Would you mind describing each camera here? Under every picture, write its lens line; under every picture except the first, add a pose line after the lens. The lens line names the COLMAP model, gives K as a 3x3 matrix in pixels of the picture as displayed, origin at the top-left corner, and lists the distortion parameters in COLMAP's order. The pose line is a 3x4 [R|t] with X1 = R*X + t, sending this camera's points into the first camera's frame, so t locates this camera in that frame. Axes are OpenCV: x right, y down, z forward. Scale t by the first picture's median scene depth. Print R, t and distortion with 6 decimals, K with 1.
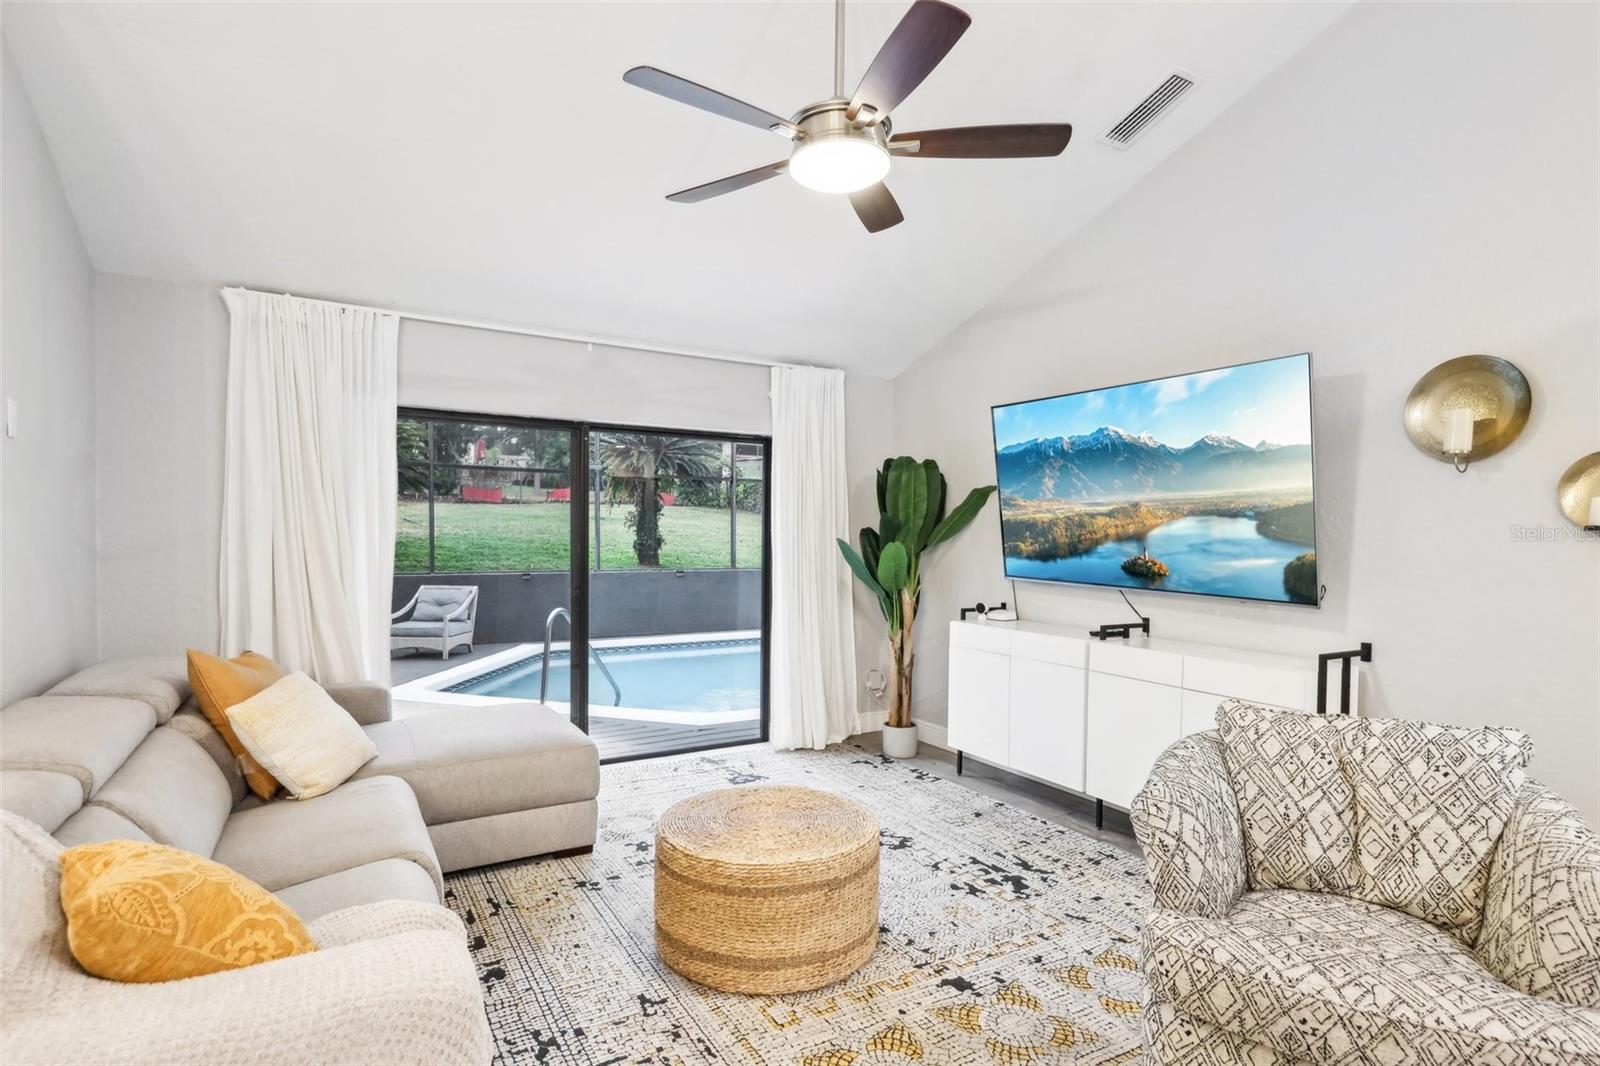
lens RADIAL K [[811.1, 0, 801.5], [0, 811.1, 554.7], [0, 0, 1]] dist [0.005315, 0.000070]
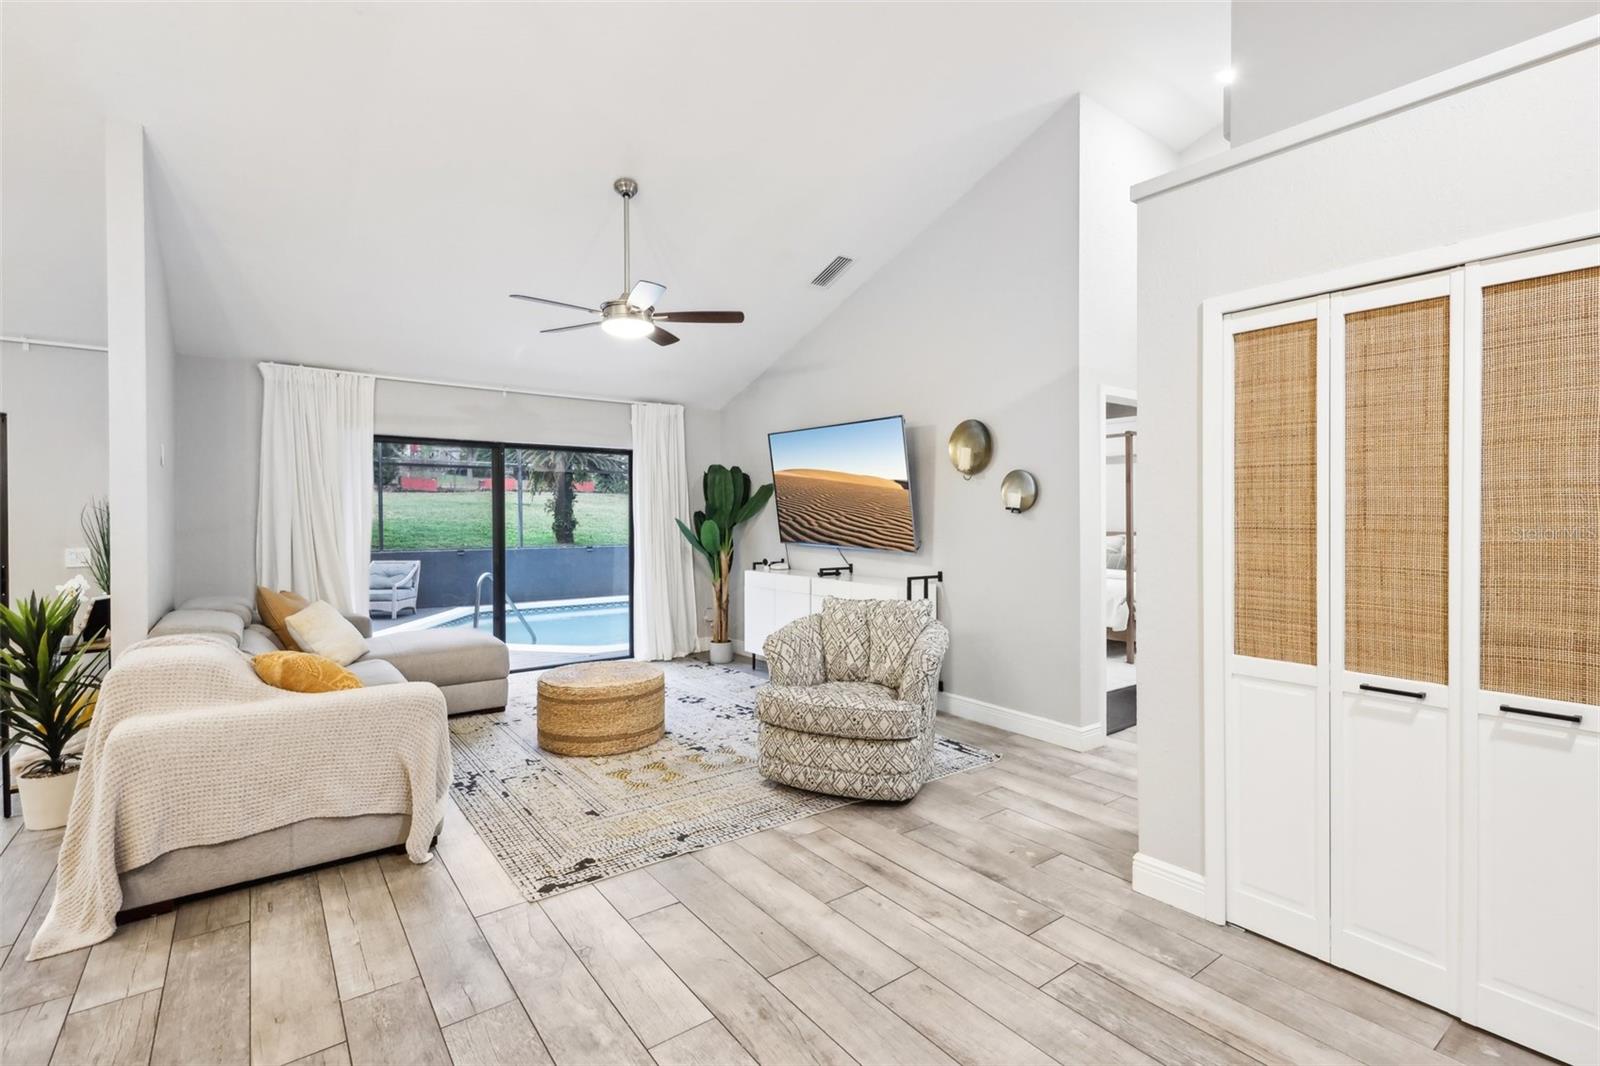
lens RADIAL K [[731.1, 0, 801.5], [0, 731.1, 522.8], [0, 0, 1]] dist [-0.000873, -0.000437]
pose [[0.993850, -0.011279, 0.110160, 0.153907], [0.013062, 0.999795, -0.015474, 0.015011], [-0.109963, 0.016818, 0.993793, -0.462641]]
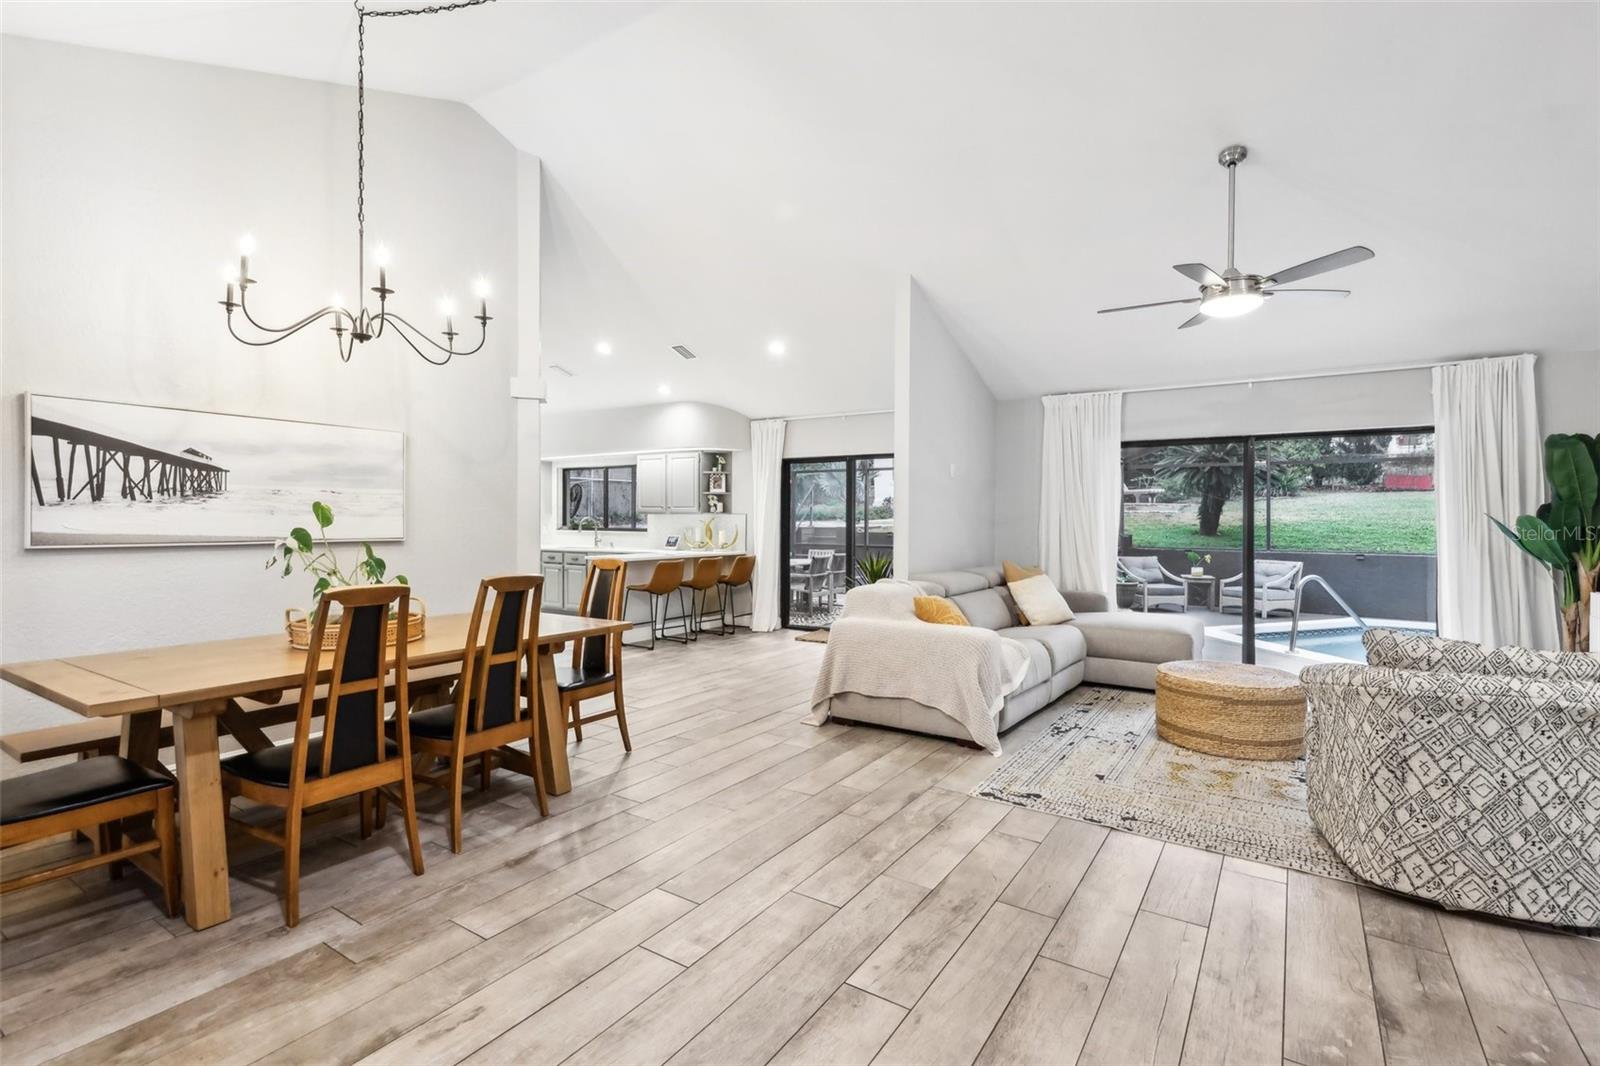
lens RADIAL K [[736.8, 0, 800.0], [0, 736.8, 533.0], [0, 0, 1]] dist [0.013789, -0.000060]
pose [[0.438032, 0.011822, -0.898881, 0.663549], [-0.024843, 0.999691, 0.001042, 0.034243], [0.898616, 0.021874, 0.438191, -0.351171]]
